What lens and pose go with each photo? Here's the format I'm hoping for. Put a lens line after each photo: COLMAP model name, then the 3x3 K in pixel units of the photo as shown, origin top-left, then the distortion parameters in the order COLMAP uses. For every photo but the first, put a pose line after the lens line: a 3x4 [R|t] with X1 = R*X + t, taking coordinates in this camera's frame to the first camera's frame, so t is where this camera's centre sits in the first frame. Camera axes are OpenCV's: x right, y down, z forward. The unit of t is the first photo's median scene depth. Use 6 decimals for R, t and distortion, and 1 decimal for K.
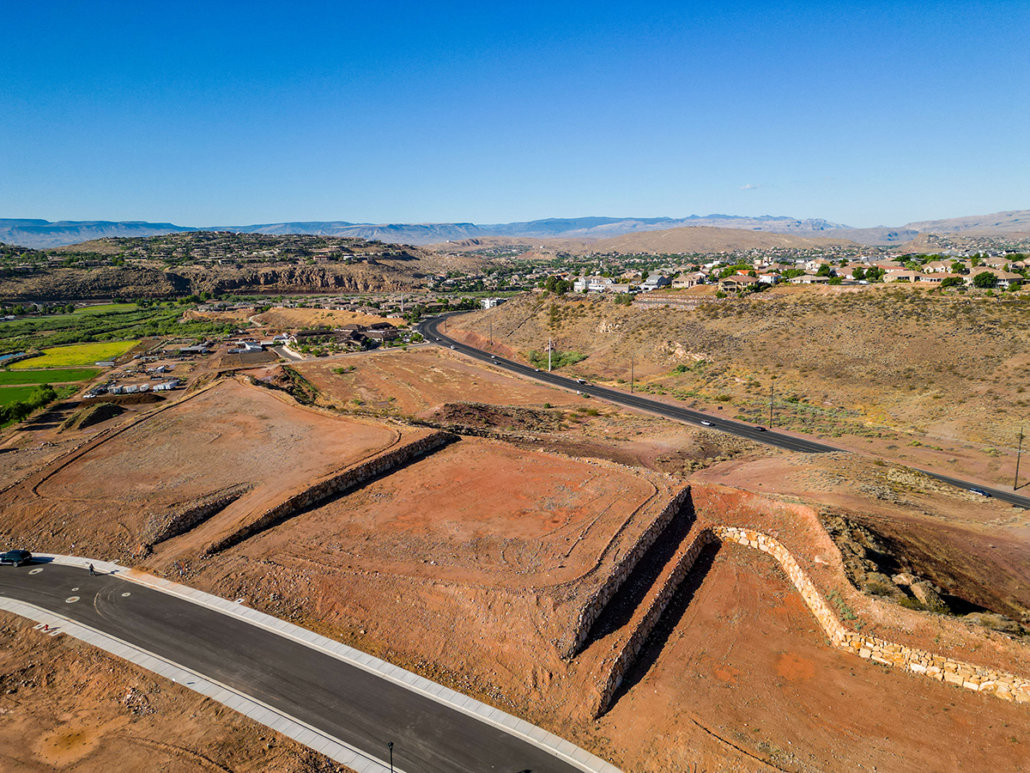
lens RADIAL K [[721.1, 0, 511.2], [0, 721.1, 386.3], [0, 0, 1]] dist [0.080881, -0.076884]
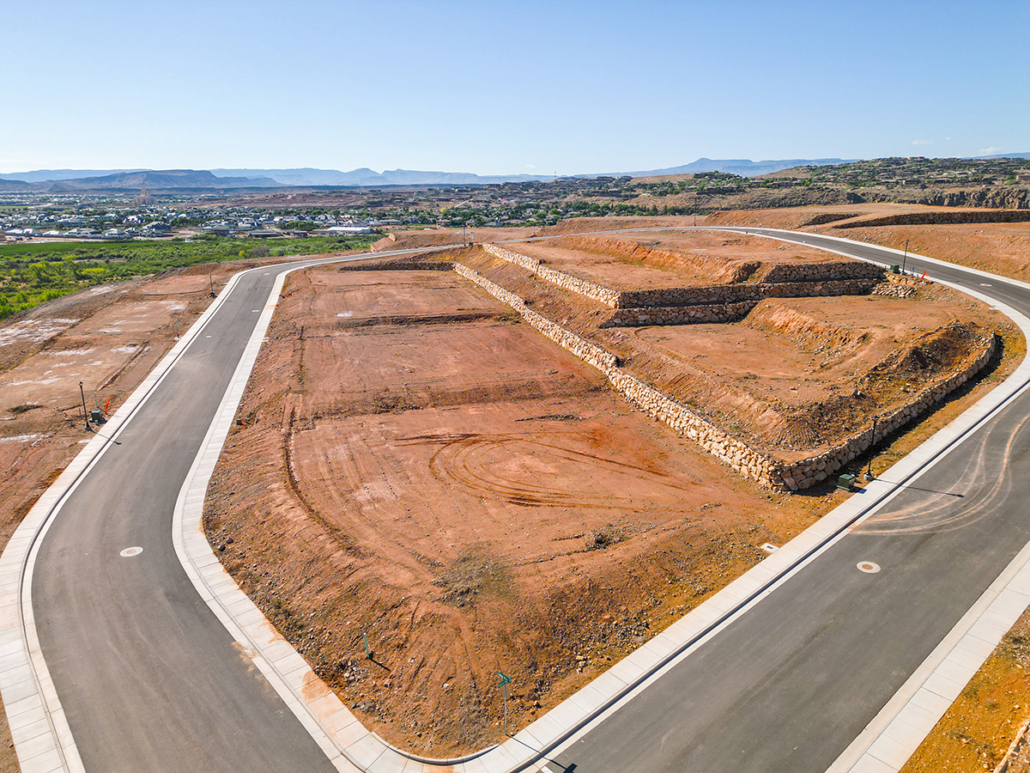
lens RADIAL K [[720.3, 0, 511.2], [0, 720.3, 386.7], [0, 0, 1]] dist [0.078405, -0.071609]
pose [[0.655152, 0.206315, -0.726781, 0.075499], [-0.147136, 0.978414, 0.145113, 0.087602], [0.741031, 0.011864, 0.671366, -0.128039]]
